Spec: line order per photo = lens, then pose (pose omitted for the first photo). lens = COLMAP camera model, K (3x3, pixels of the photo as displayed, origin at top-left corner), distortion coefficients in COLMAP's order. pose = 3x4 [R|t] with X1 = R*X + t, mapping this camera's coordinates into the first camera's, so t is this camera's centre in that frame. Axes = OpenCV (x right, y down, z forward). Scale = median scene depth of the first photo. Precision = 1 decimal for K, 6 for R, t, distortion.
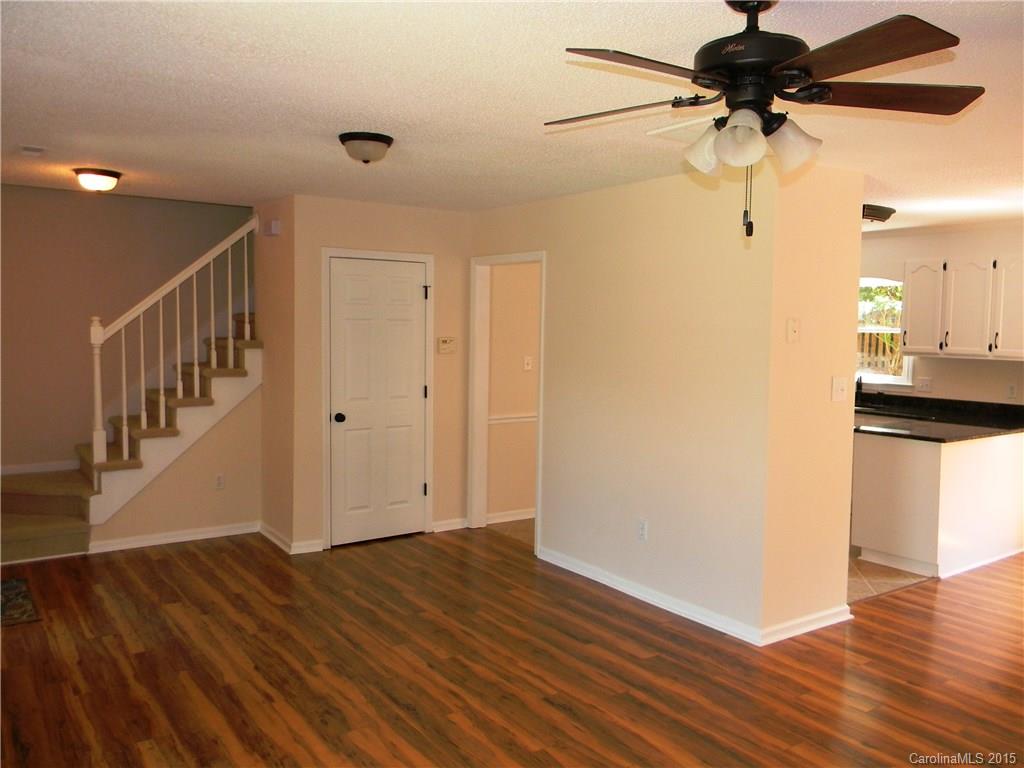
lens RADIAL K [[819.3, 0, 514.5], [0, 819.3, 385.0], [0, 0, 1]] dist [0.007234, 0.008087]
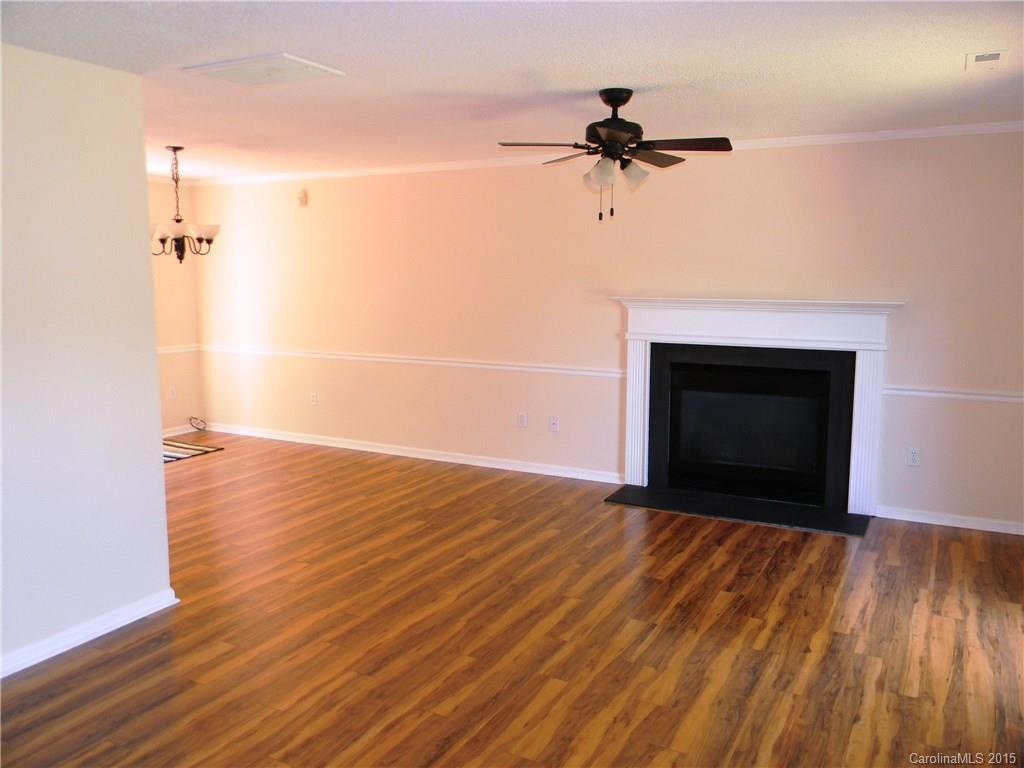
lens RADIAL K [[819.3, 0, 510.8], [0, 819.3, 386.1], [0, 0, 1]] dist [0.007234, 0.008087]
pose [[-0.455016, -0.134068, 0.880333, -0.796856], [0.052941, 0.982780, 0.177033, -0.090591], [-0.888908, 0.127158, -0.440083, 1.211377]]
